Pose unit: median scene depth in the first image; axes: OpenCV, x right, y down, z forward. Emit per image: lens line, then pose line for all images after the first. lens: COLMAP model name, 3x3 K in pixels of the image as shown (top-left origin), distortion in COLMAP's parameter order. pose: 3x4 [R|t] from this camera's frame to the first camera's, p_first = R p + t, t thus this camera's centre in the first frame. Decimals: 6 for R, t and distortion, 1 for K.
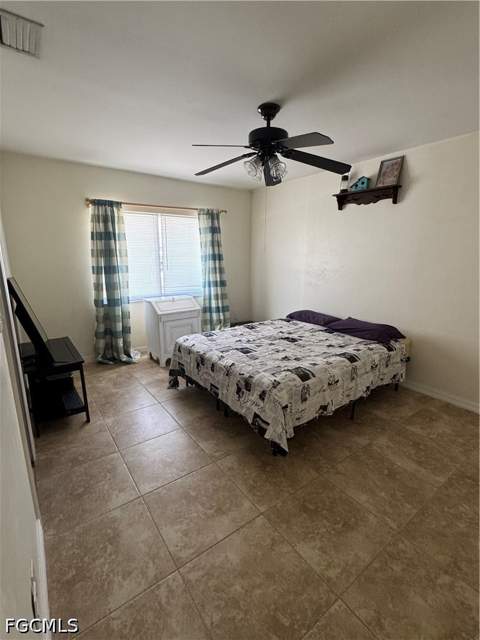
lens RADIAL K [[297.9, 0, 240.6], [0, 297.9, 319.5], [0, 0, 1]] dist [-0.017808, -0.000055]
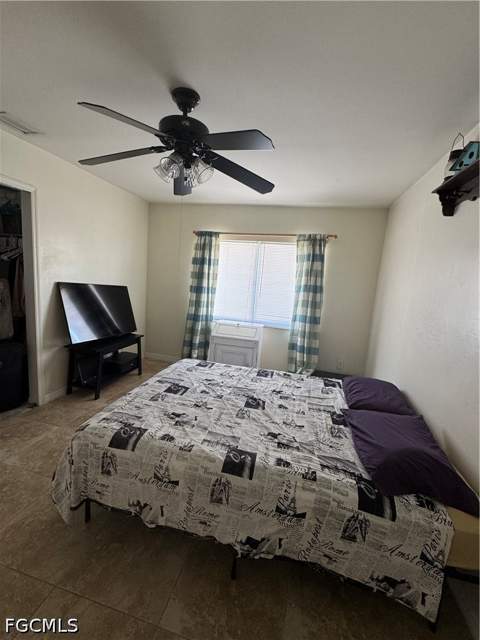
lens RADIAL K [[278.6, 0, 240.2], [0, 278.6, 319.3], [0, 0, 1]] dist [-0.005086, -0.000326]
pose [[0.638049, 0.159206, -0.753357, 0.510363], [-0.239520, 0.970889, 0.002317, -0.097738], [0.731795, 0.178966, 0.657607, 0.429294]]
